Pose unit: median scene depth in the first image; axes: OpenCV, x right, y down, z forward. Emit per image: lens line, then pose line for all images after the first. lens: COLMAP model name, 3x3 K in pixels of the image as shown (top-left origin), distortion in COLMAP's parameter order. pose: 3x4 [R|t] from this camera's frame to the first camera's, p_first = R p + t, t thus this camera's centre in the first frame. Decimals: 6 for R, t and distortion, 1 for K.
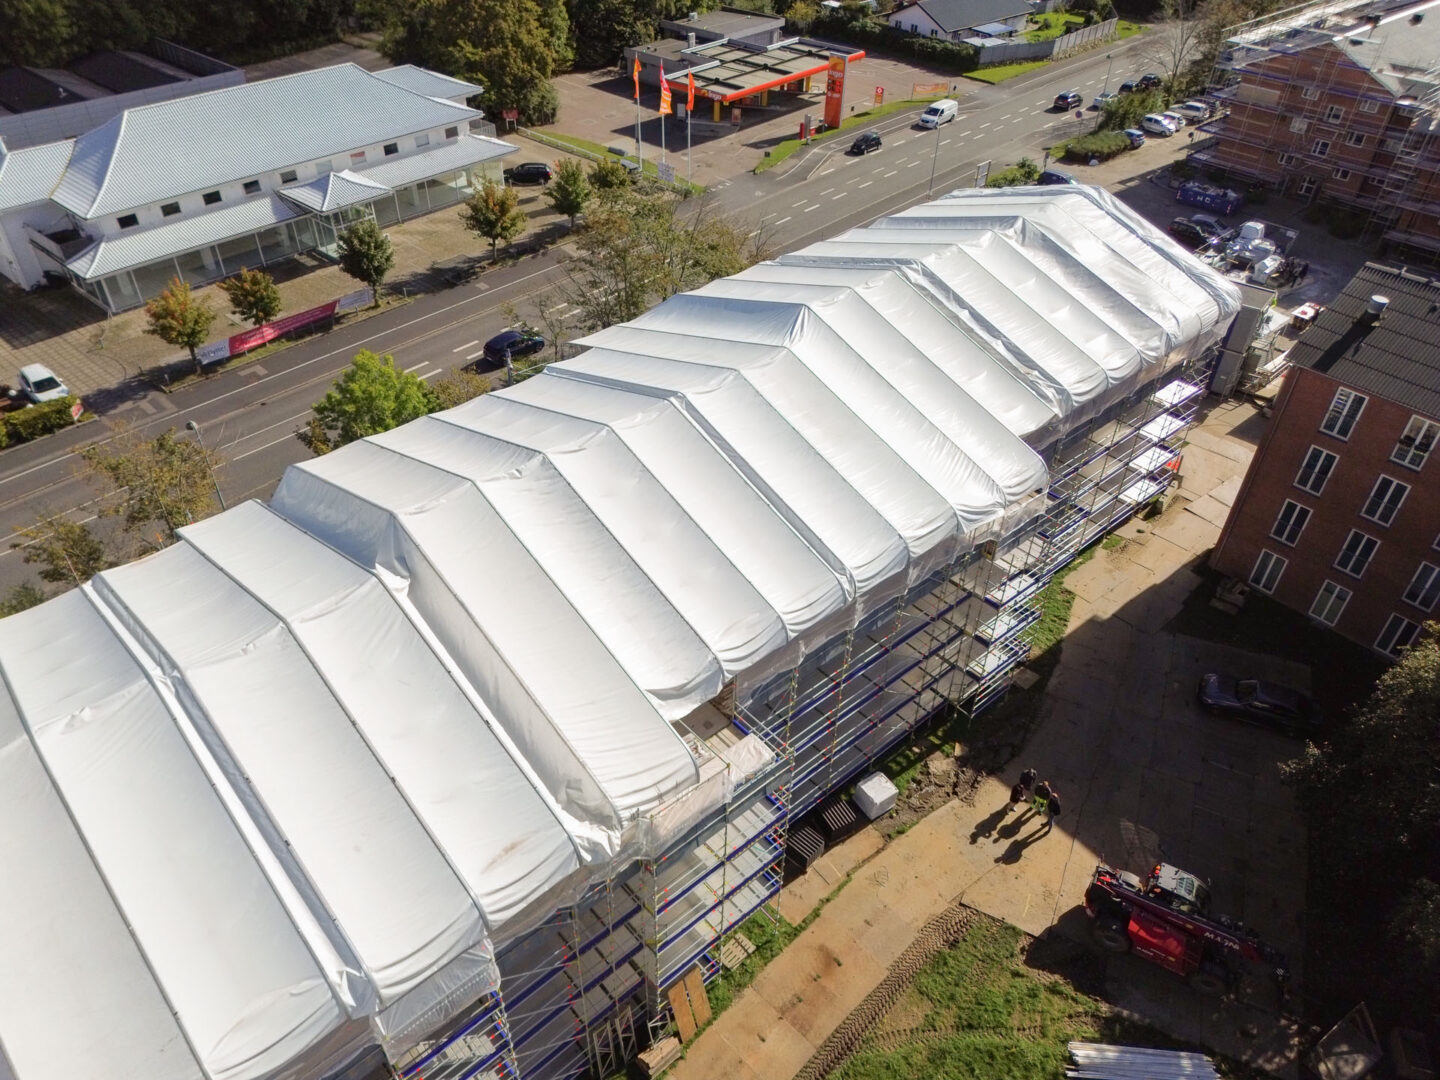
lens RADIAL K [[1018.1, 0, 708.2], [0, 1018.1, 539.6], [0, 0, 1]] dist [0.077021, -0.049651]
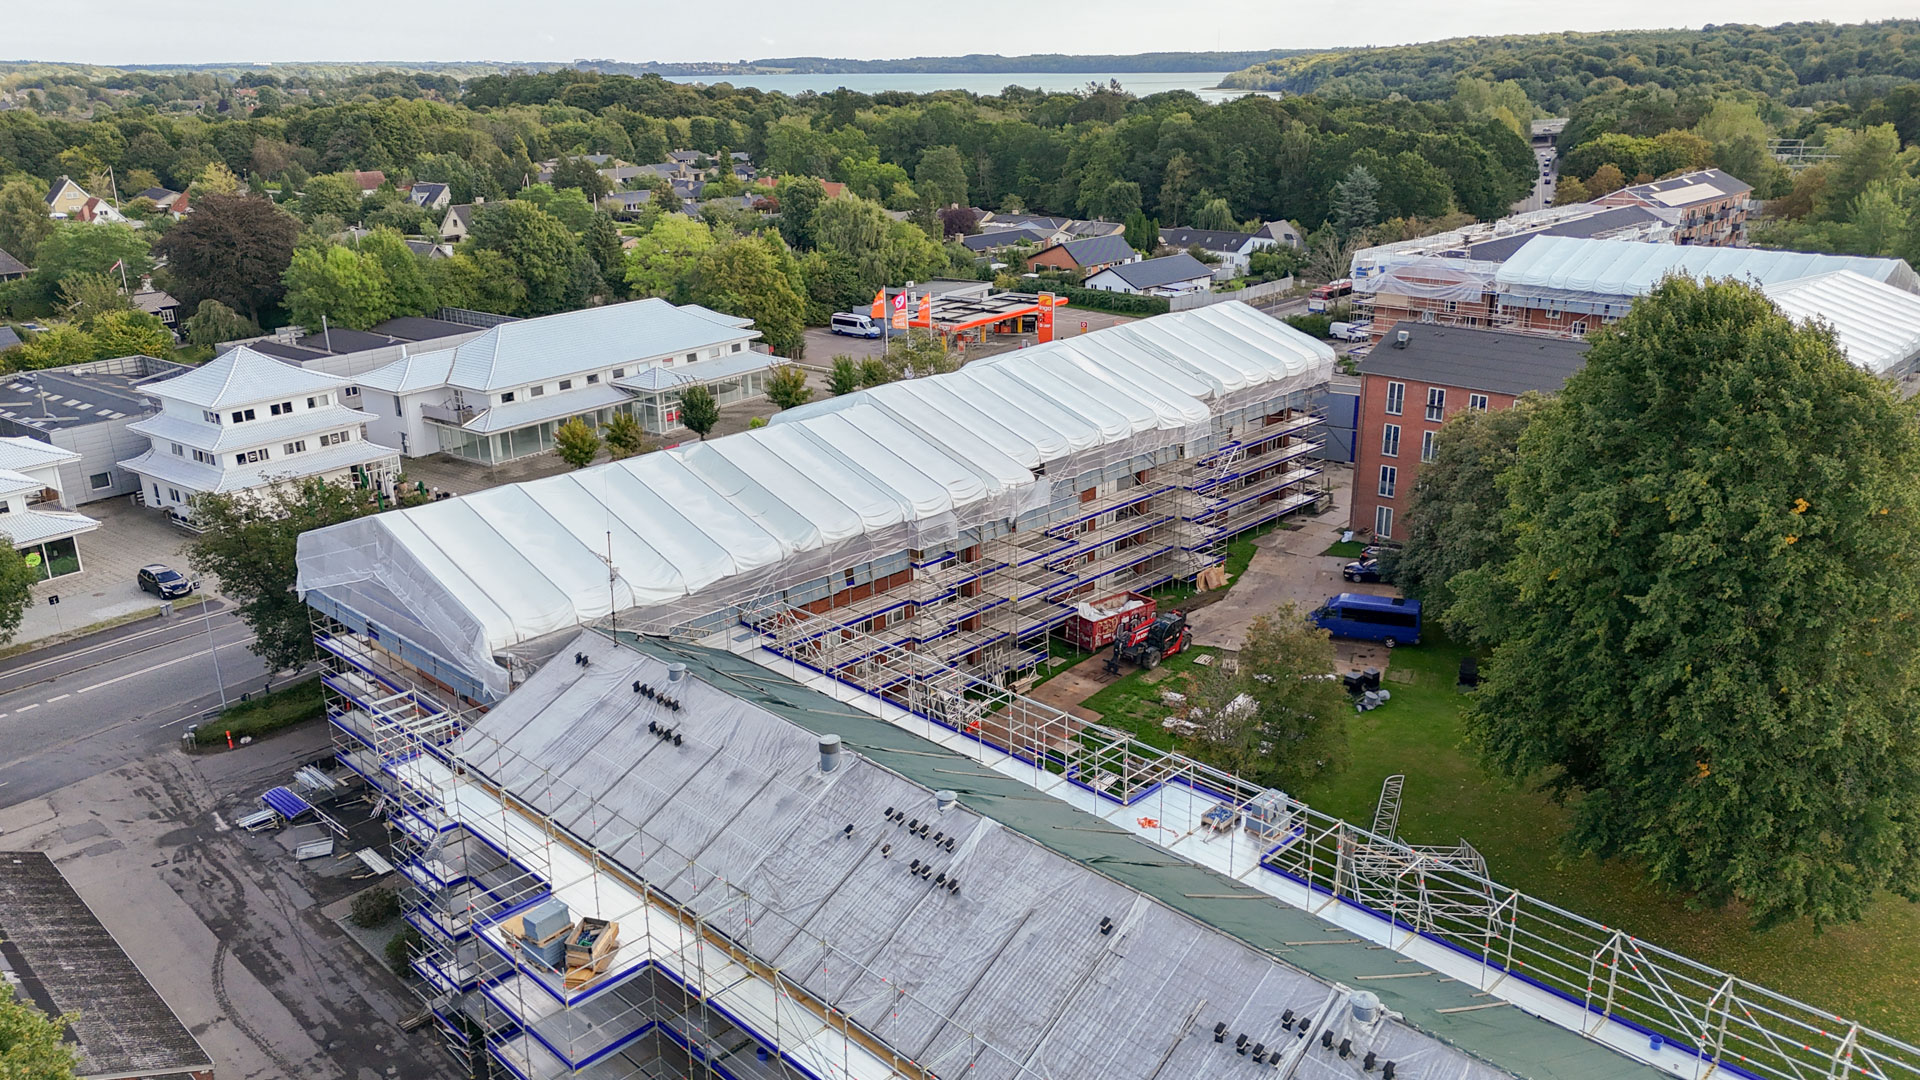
lens RADIAL K [[1415.1, 0, 960.0], [0, 1415.1, 540.0], [0, 0, 1]] dist [0.144347, -0.159698]
pose [[0.996608, -0.050910, 0.064650, -0.096327], [0.069951, 0.937916, -0.339735, 0.356510], [-0.043341, 0.343105, 0.938297, -0.438814]]
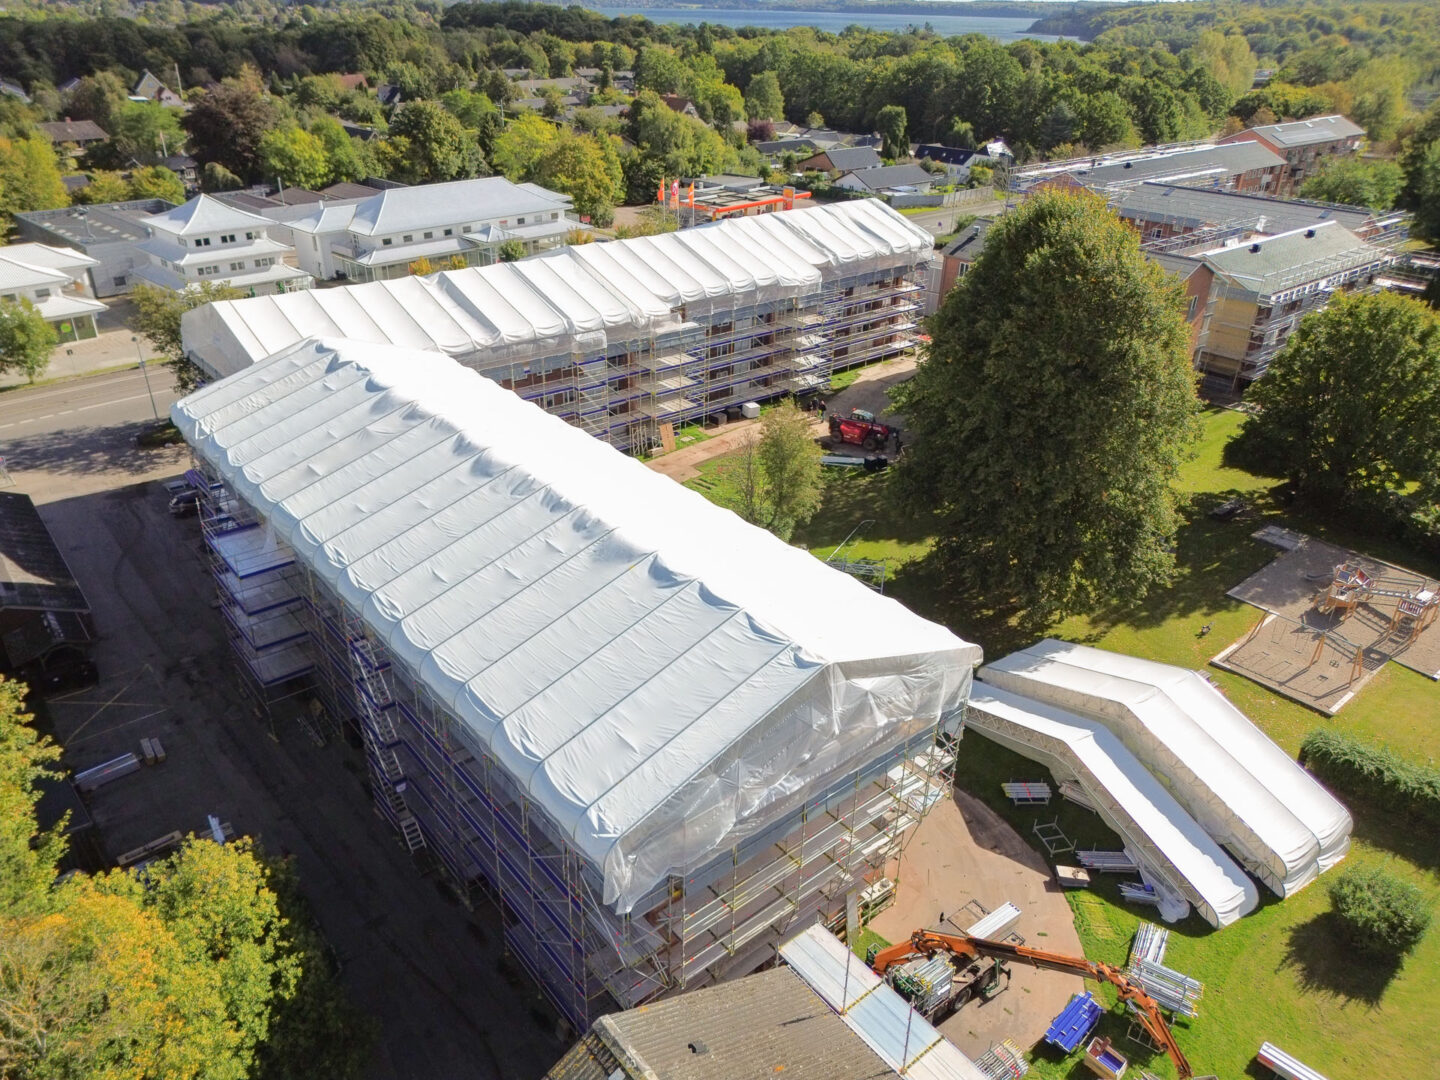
lens RADIAL K [[1018.1, 0, 708.2], [0, 1018.1, 539.6], [0, 0, 1]] dist [0.077021, -0.049651]
pose [[0.999546, 0.017517, -0.024512, 0.051465], [-0.021850, 0.981649, -0.189443, 0.404415], [0.020743, 0.189893, 0.981586, -0.507790]]
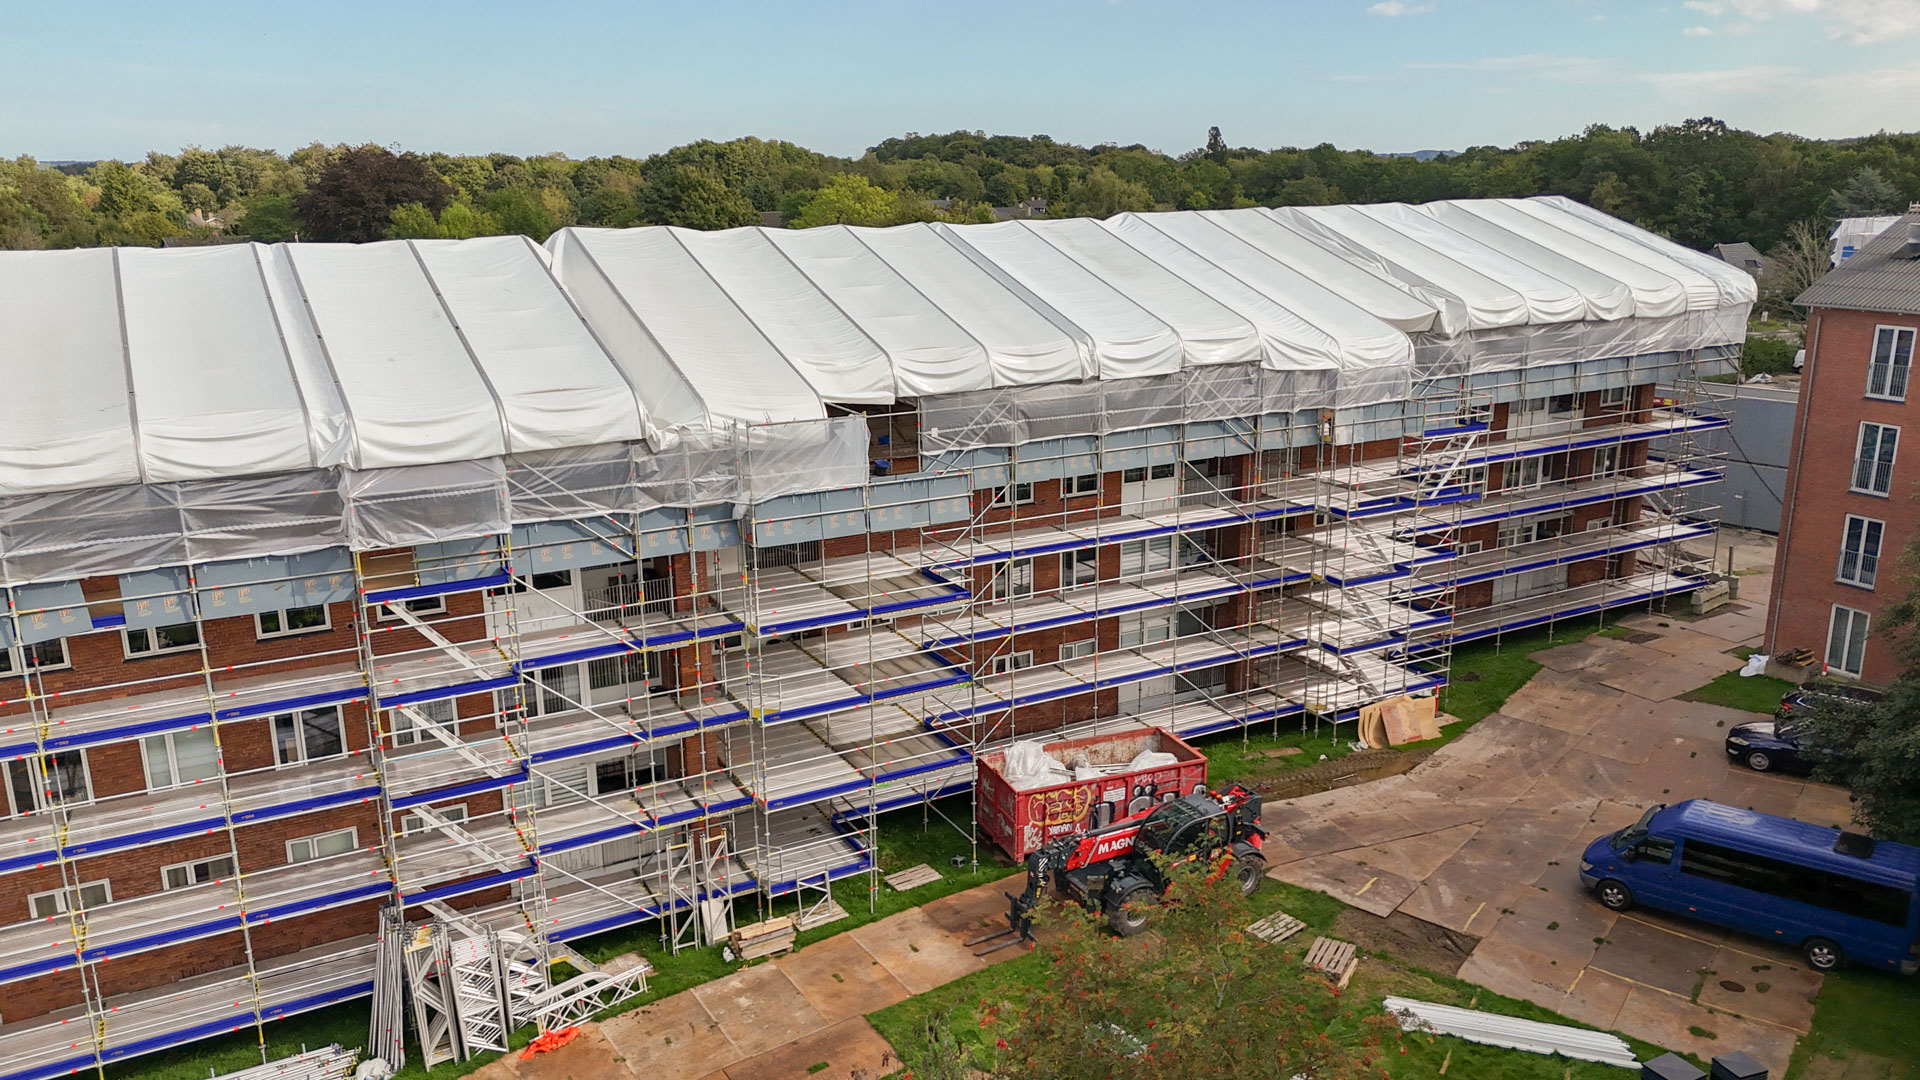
lens RADIAL K [[1432.7, 0, 956.8], [0, 1432.7, 534.3], [0, 0, 1]] dist [0.043740, -0.006817]
pose [[0.975559, 0.031217, -0.217508, 0.093851], [-0.117547, 0.910456, -0.396551, 0.206284], [0.185652, 0.412426, 0.891873, 0.018470]]
